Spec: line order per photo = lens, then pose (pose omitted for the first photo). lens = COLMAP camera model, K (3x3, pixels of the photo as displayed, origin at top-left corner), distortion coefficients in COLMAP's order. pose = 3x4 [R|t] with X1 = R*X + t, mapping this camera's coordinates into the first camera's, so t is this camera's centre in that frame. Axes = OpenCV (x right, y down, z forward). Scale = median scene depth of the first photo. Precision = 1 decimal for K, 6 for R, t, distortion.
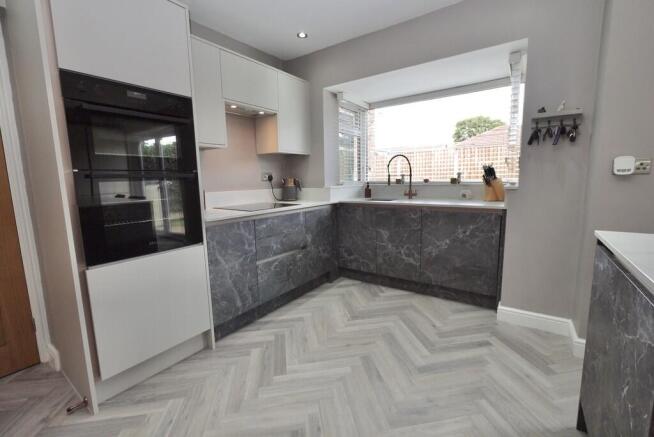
lens RADIAL K [[284.3, 0, 327.8], [0, 284.3, 216.8], [0, 0, 1]] dist [0.003029, 0.000164]
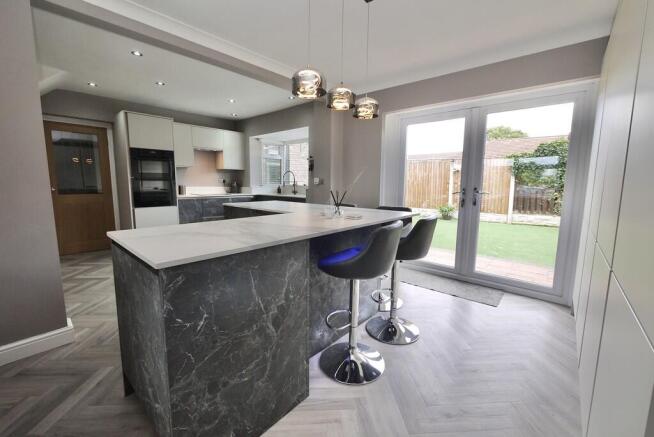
lens RADIAL K [[268.8, 0, 327.6], [0, 268.8, 217.7], [0, 0, 1]] dist [0.001558, 0.001067]
pose [[0.993766, 0.045206, -0.101914, 0.747056], [-0.045368, 0.998970, 0.000728, 0.086727], [0.101842, 0.003900, 0.994793, -0.822691]]
